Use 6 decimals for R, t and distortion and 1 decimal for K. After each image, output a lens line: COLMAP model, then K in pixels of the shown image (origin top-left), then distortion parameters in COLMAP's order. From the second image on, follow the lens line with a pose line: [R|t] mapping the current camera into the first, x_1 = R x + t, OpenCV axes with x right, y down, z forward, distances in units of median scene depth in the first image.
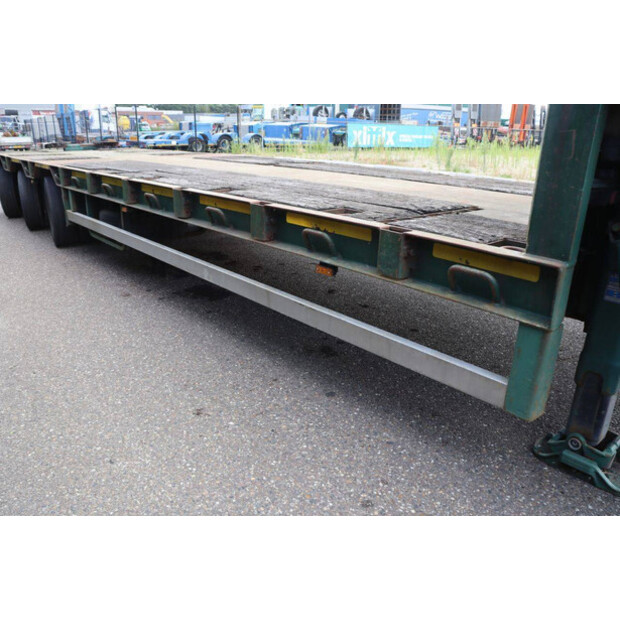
lens RADIAL K [[530.3, 0, 310.0], [0, 530.3, 310.0], [0, 0, 1]] dist [-0.007524, 0.114181]
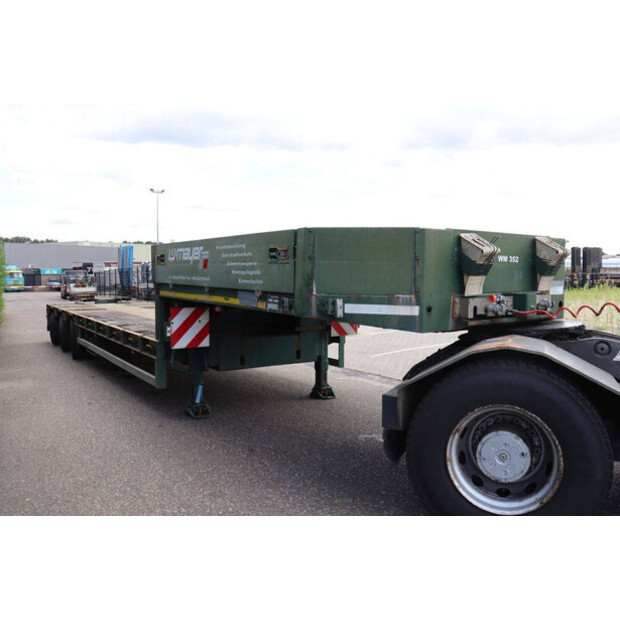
lens RADIAL K [[530.3, 0, 310.0], [0, 530.3, 310.0], [0, 0, 1]] dist [-0.007524, 0.114181]
pose [[0.996216, 0.011374, -0.086159, 0.409723], [-0.033649, 0.964556, -0.261725, 0.143405], [0.080128, 0.263634, 0.961289, -0.593104]]
